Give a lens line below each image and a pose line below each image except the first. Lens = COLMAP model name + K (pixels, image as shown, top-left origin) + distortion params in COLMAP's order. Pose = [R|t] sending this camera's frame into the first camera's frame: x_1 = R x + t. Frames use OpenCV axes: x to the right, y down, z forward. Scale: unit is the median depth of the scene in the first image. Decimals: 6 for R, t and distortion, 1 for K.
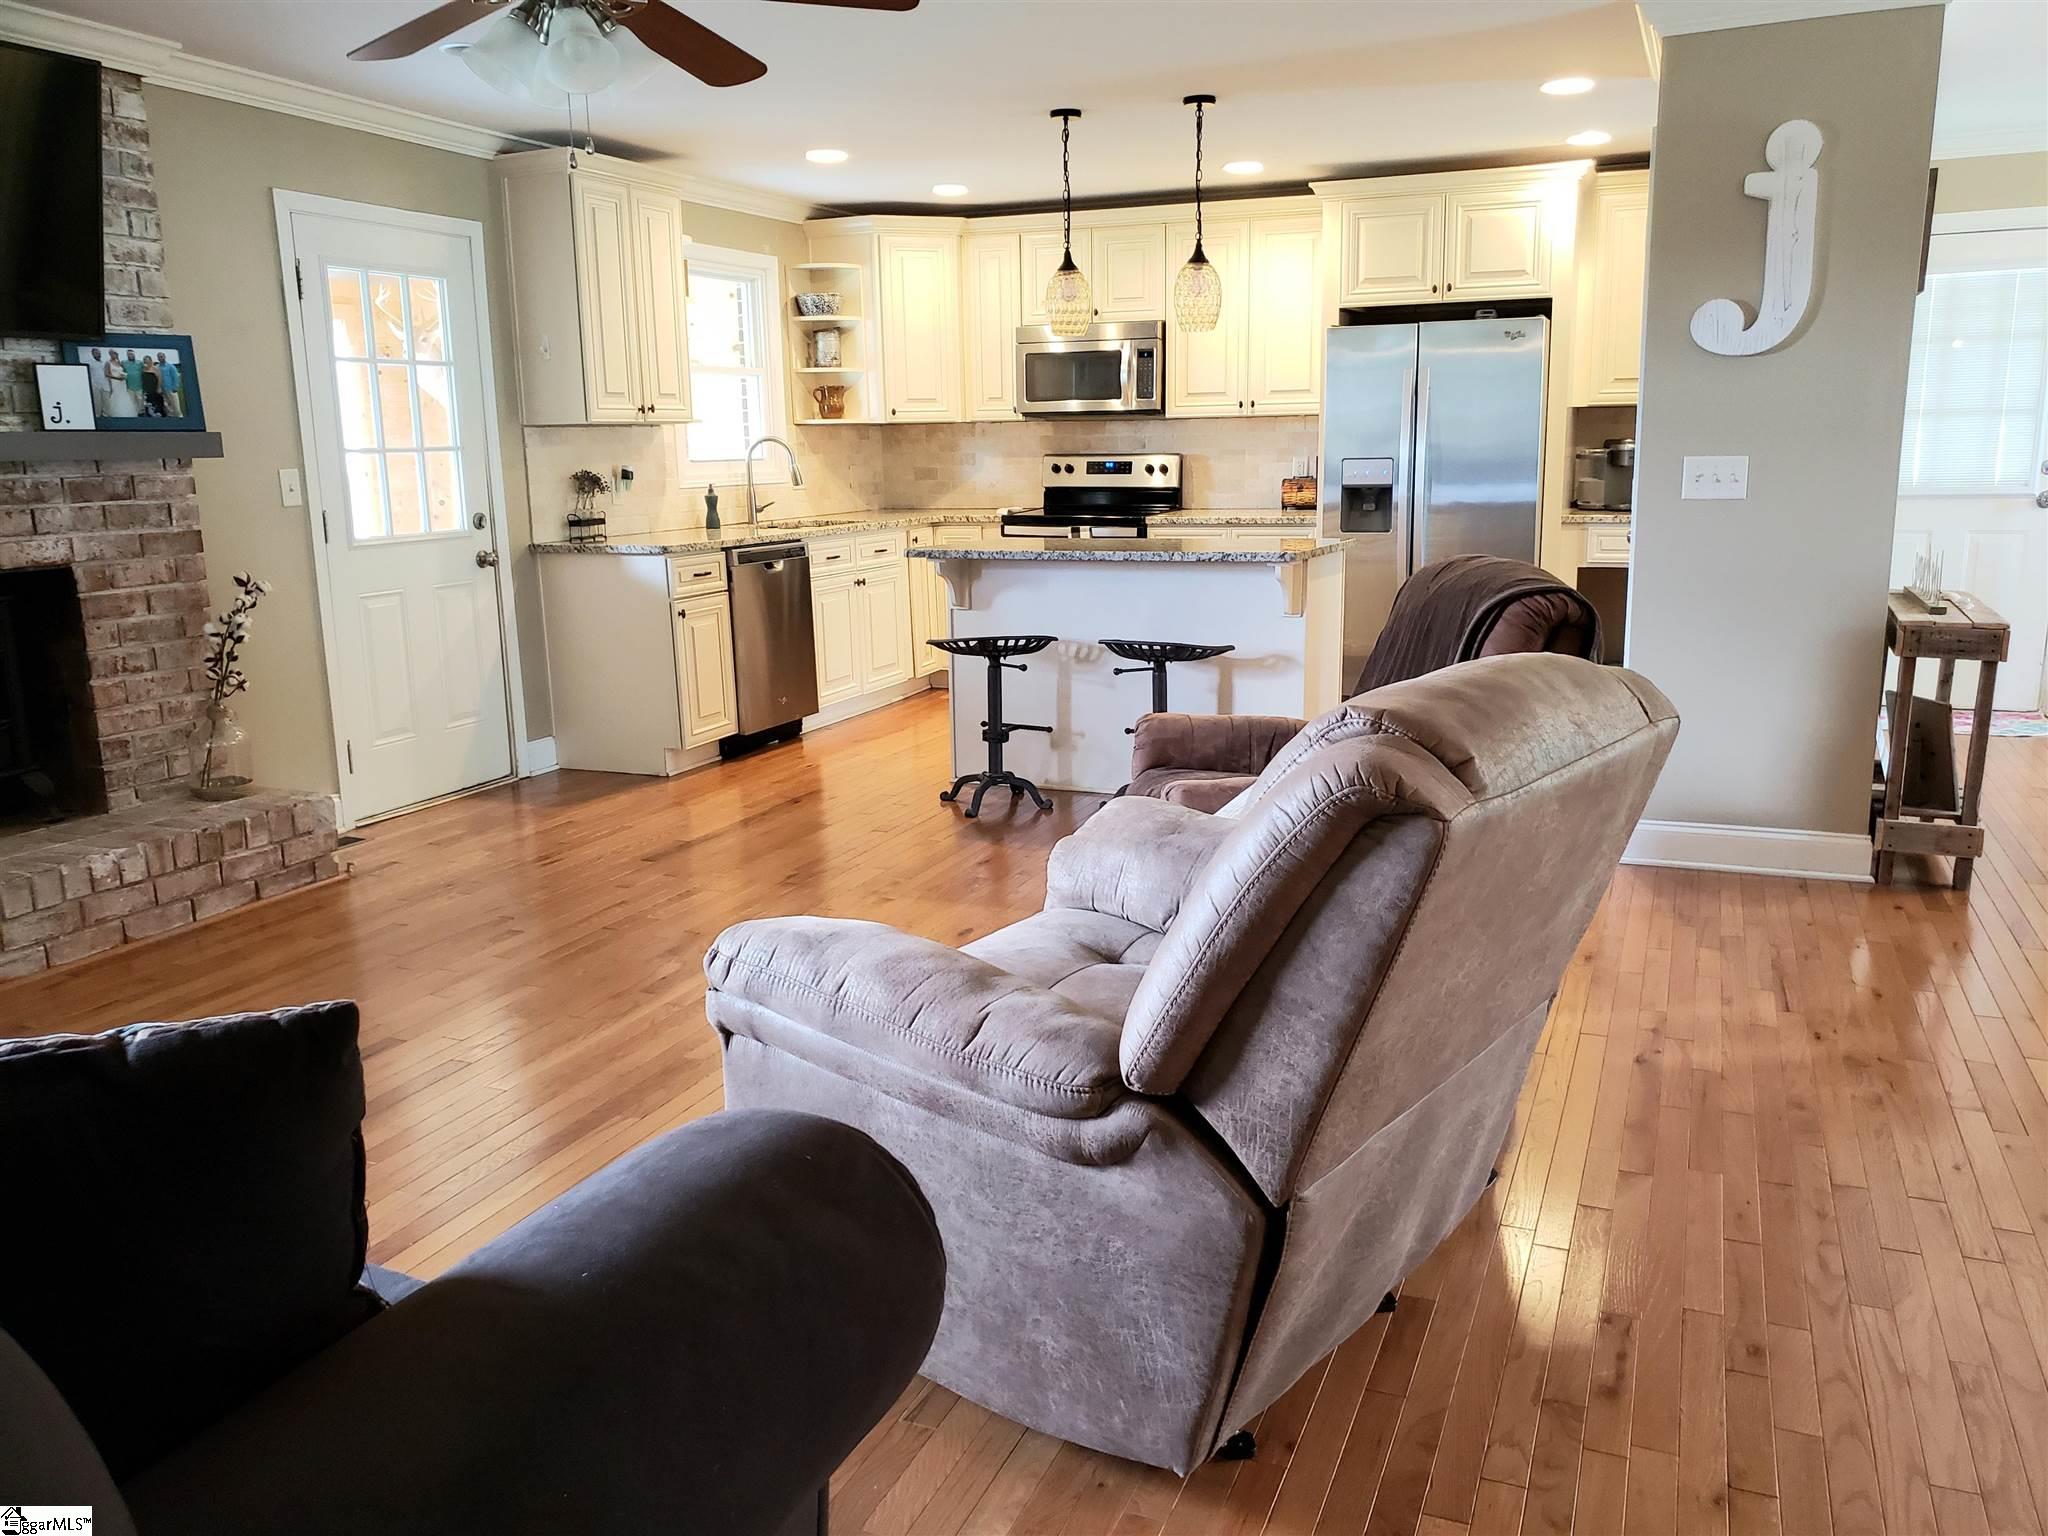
lens RADIAL K [[1595.7, 0, 1040.9], [0, 1595.7, 757.5], [0, 0, 1]] dist [0.037821, -0.036777]
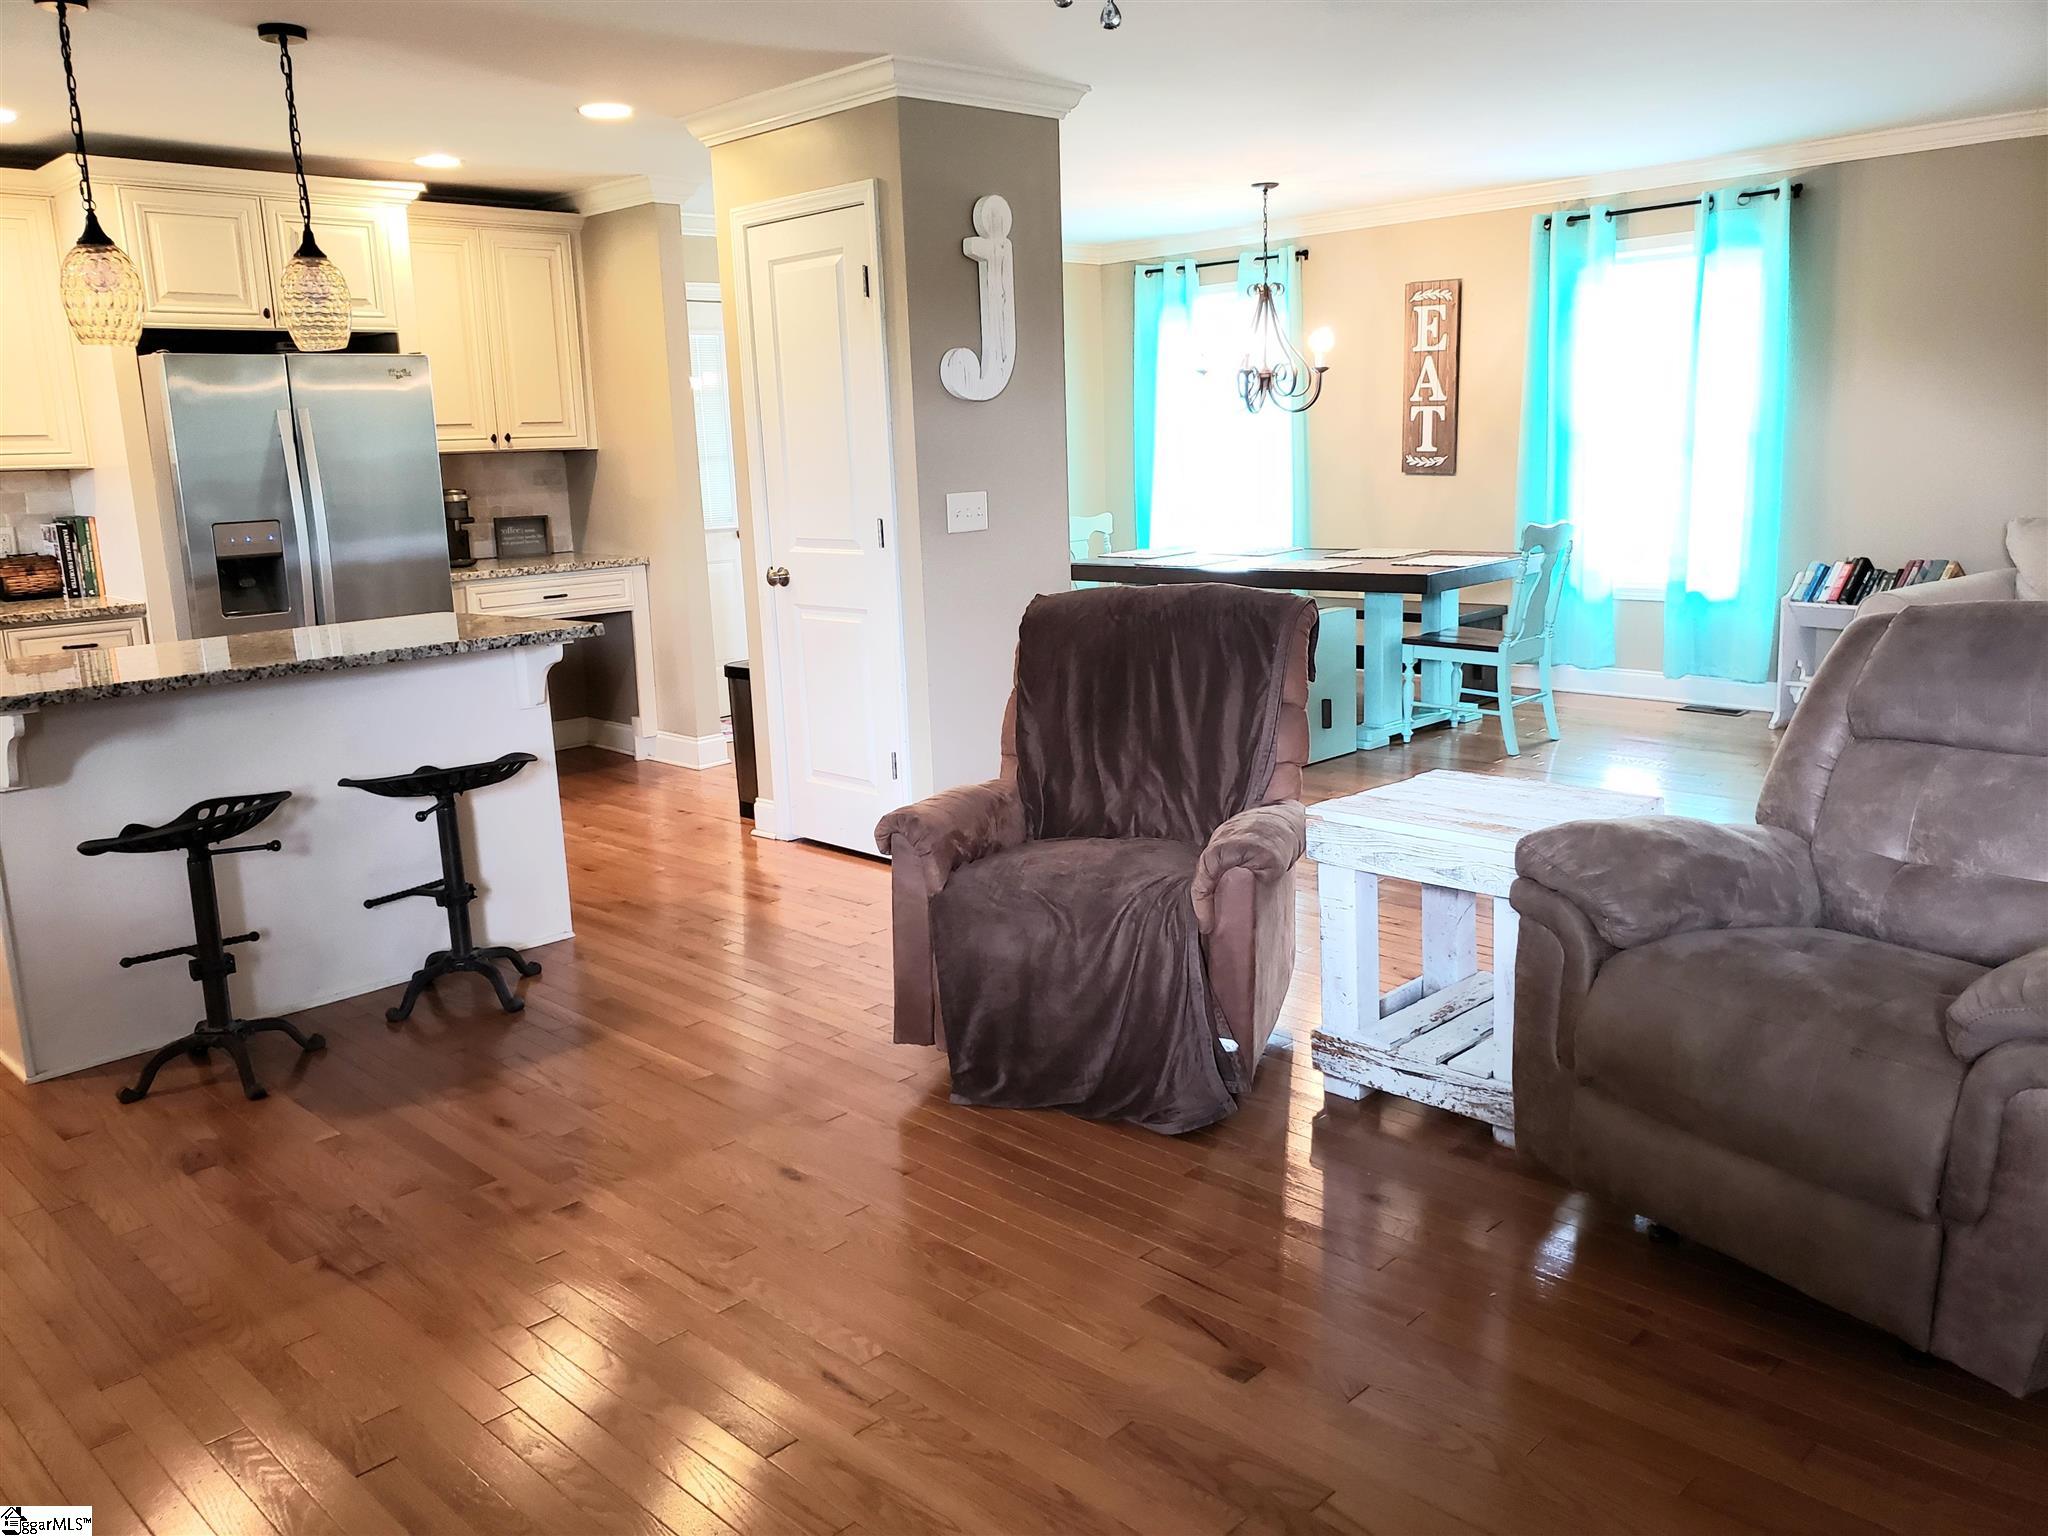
lens RADIAL K [[1595.7, 0, 1016.7], [0, 1595.7, 751.8], [0, 0, 1]] dist [0.037821, -0.036777]
pose [[0.386757, -0.176894, 0.905057, -0.491604], [0.213303, 0.971975, 0.098822, -0.096002], [-0.897174, 0.154831, 0.413650, 0.455278]]
